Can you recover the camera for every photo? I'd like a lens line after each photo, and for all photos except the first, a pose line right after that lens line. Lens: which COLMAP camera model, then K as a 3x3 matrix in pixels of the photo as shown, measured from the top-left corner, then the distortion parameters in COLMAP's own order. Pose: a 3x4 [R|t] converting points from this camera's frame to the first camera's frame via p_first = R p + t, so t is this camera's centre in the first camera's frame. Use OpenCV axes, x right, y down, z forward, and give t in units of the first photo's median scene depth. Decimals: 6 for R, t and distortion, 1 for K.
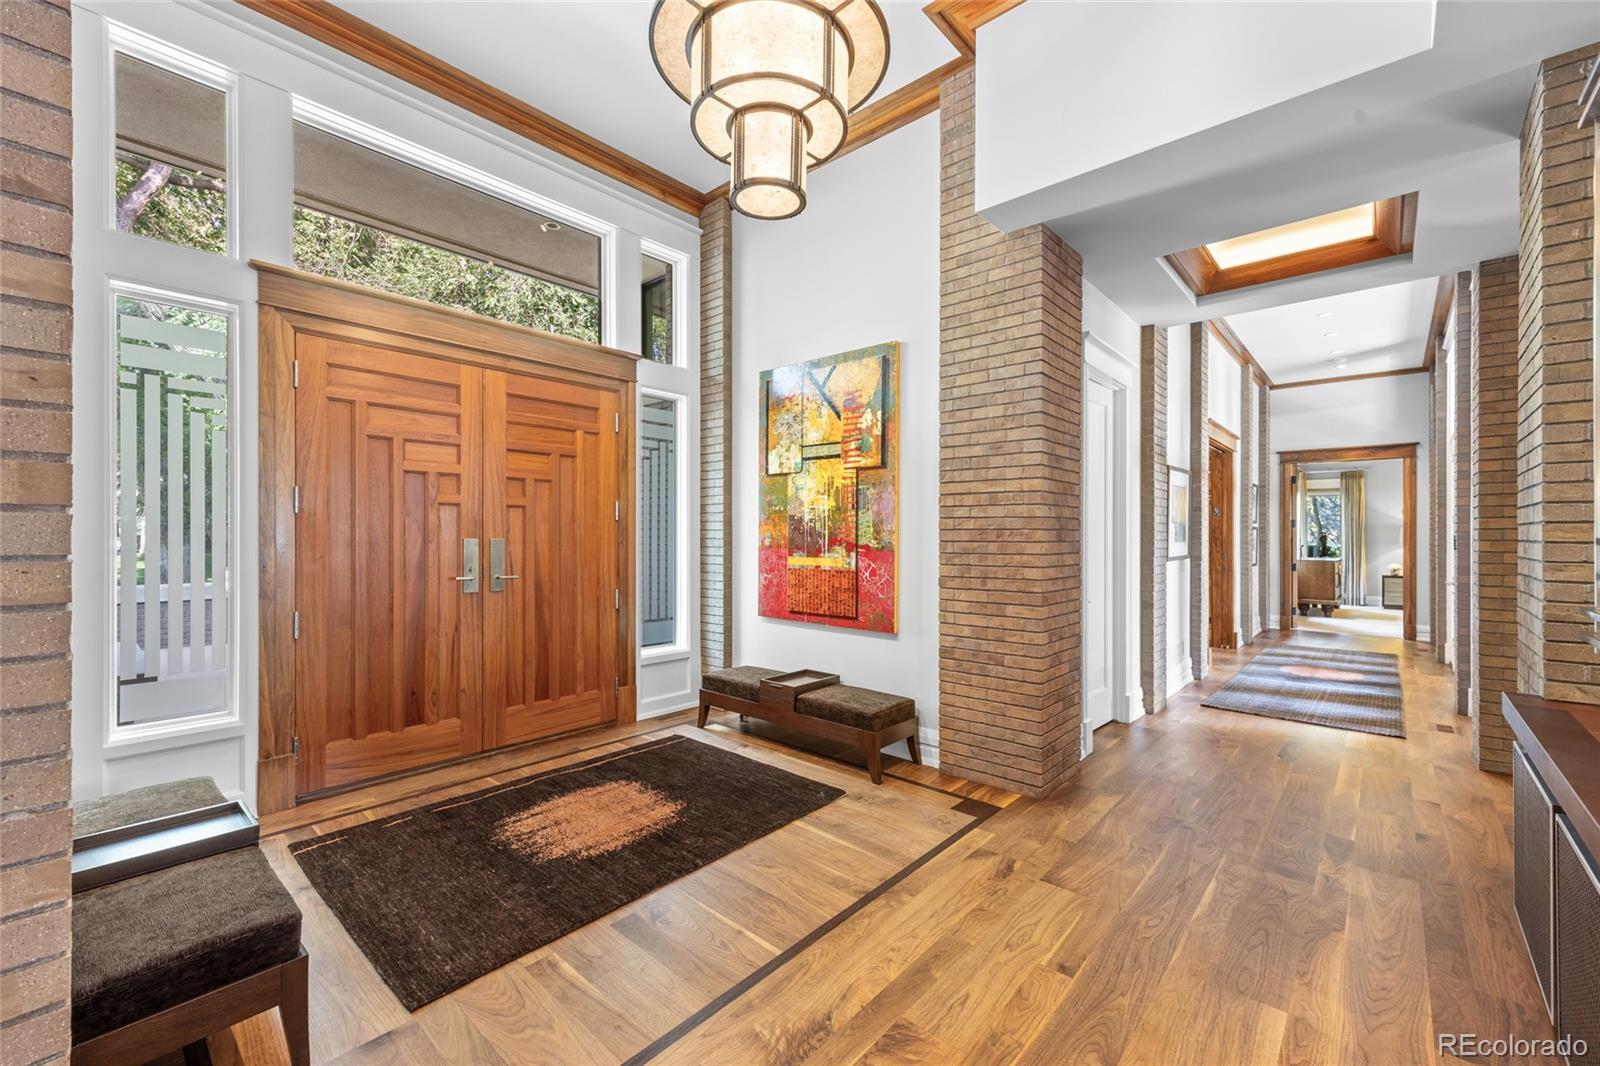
lens RADIAL K [[650.1, 0, 779.9], [0, 650.1, 536.1], [0, 0, 1]] dist [-0.002280, 0.000120]
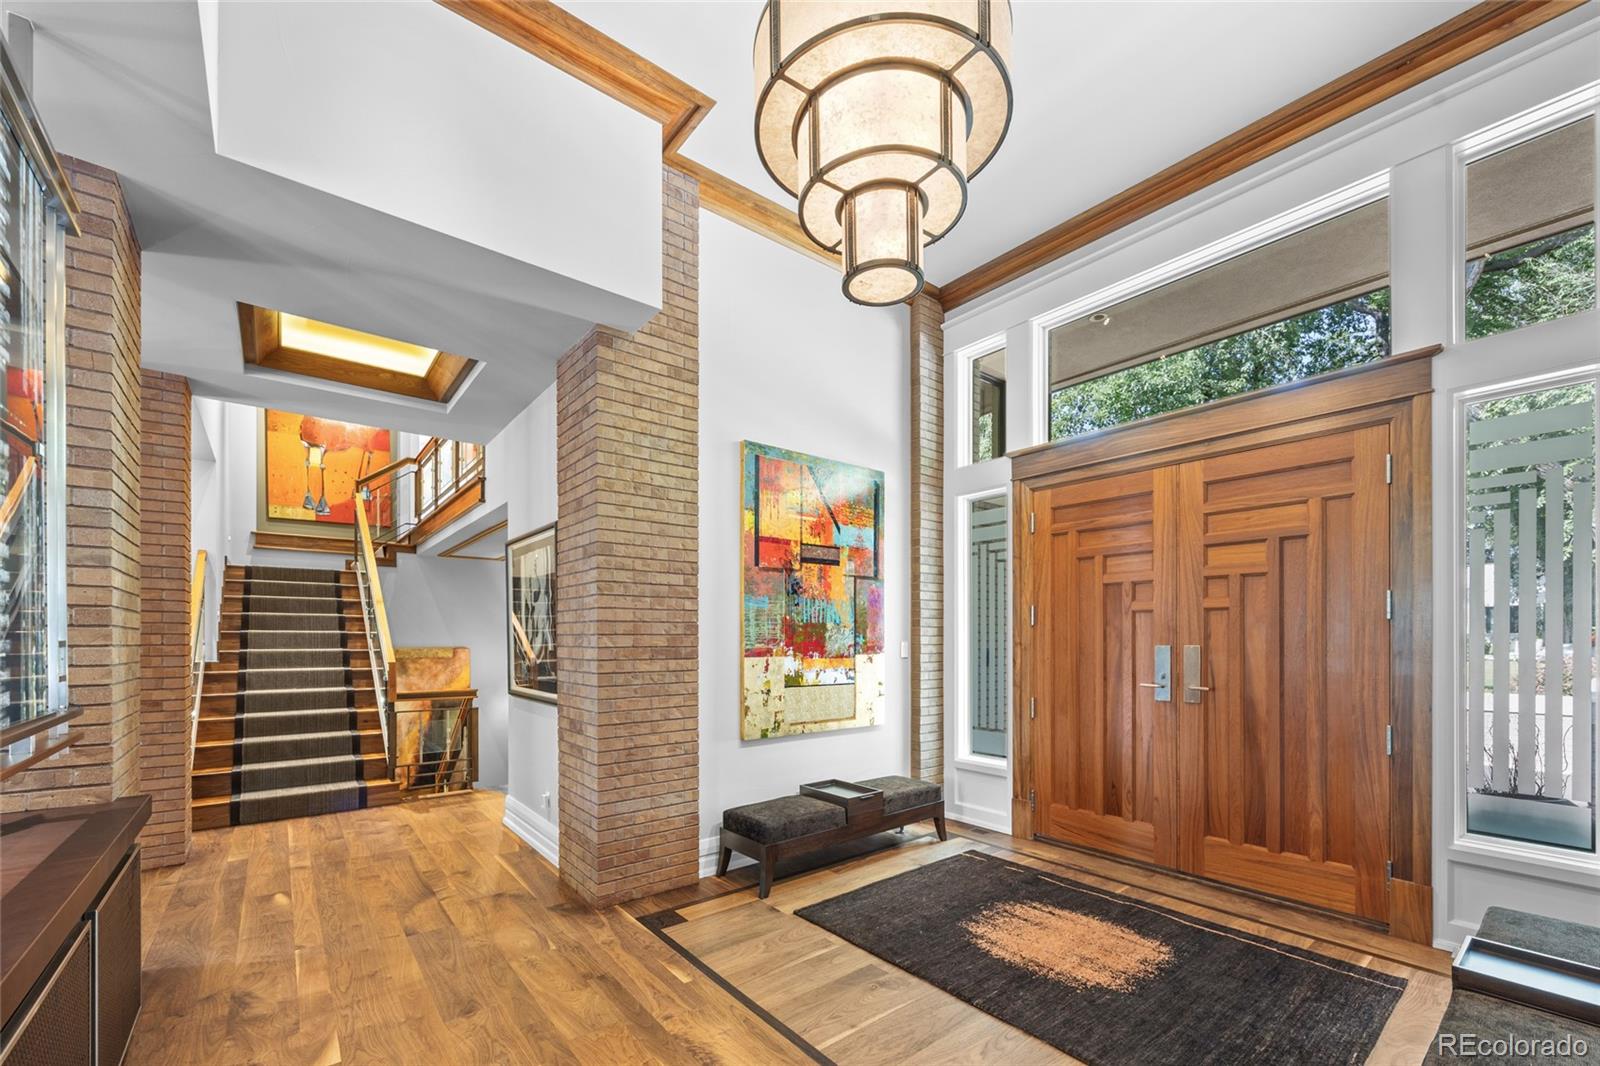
lens RADIAL K [[650.1, 0, 818.4], [0, 650.1, 636.0], [0, 0, 1]] dist [-0.002280, 0.000120]
pose [[-0.125356, -0.006134, -0.992093, 0.539633], [-0.002876, 0.999979, -0.005819, -0.002424], [0.992108, 0.002123, -0.125371, 0.594917]]
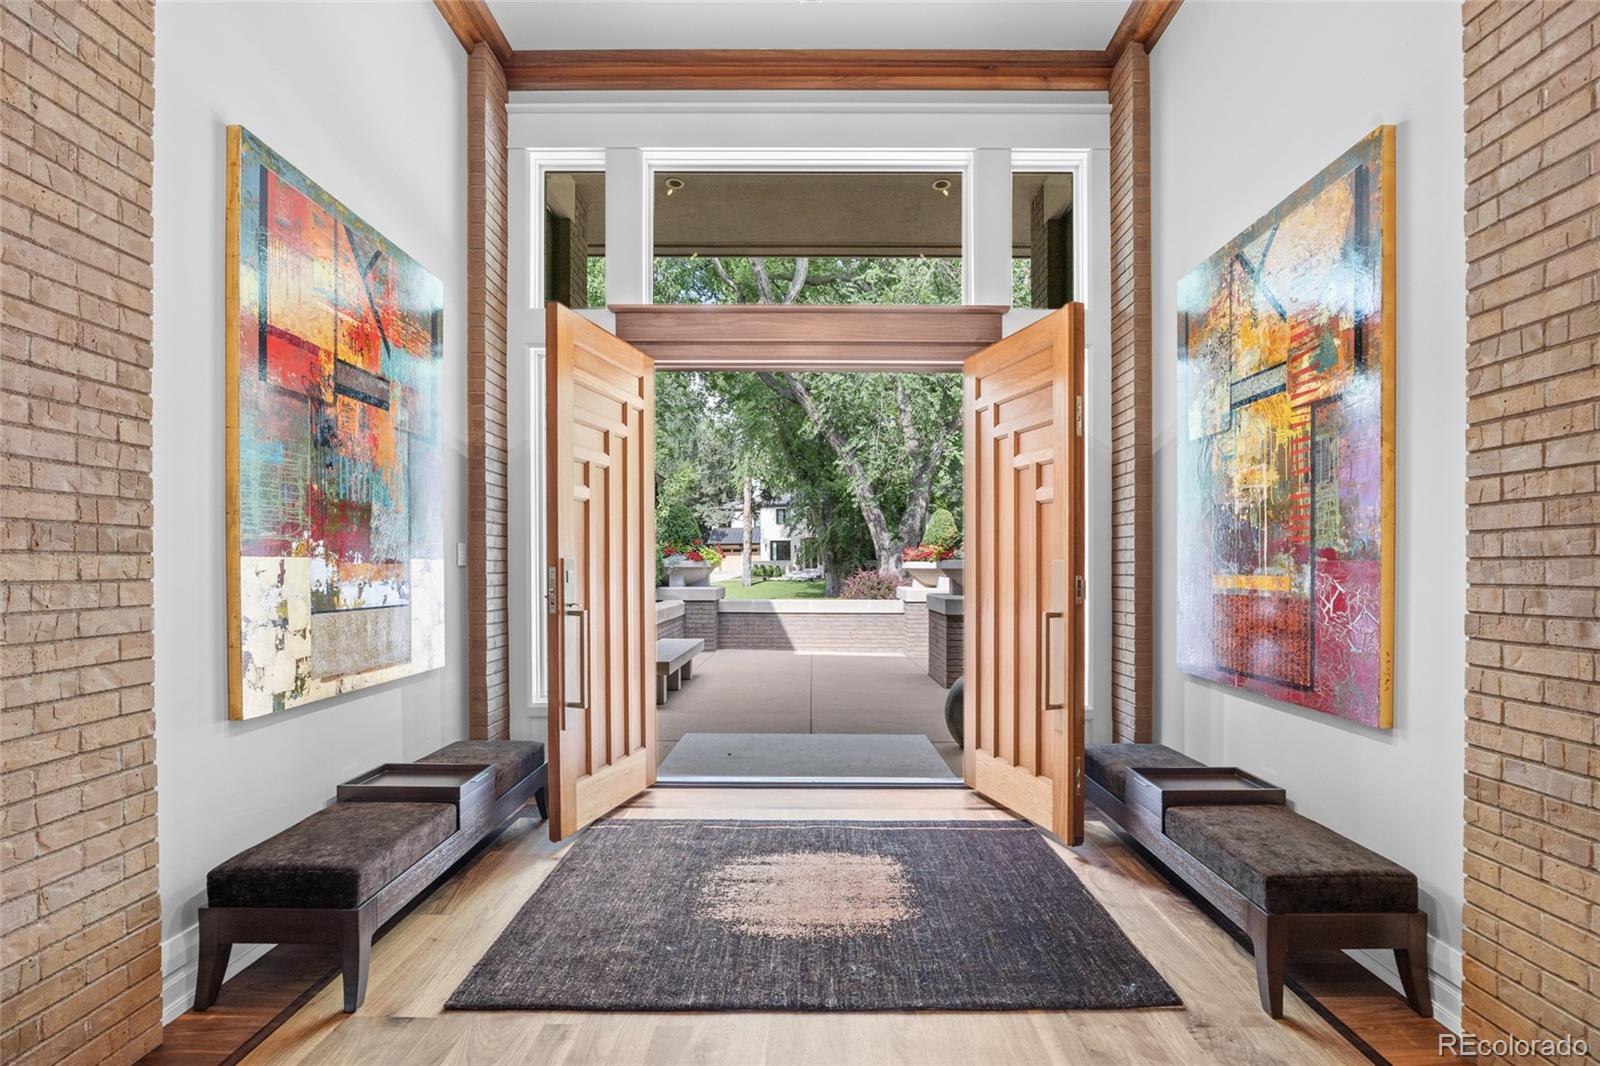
lens RADIAL K [[702.0, 0, 797.7], [0, 702.0, 571.8], [0, 0, 1]] dist [-0.017445, 0.000770]
pose [[0.674292, 0.006646, -0.738435, 0.259293], [-0.004588, 0.999978, 0.004810, 0.031389], [0.738450, 0.000144, 0.674308, 0.321696]]
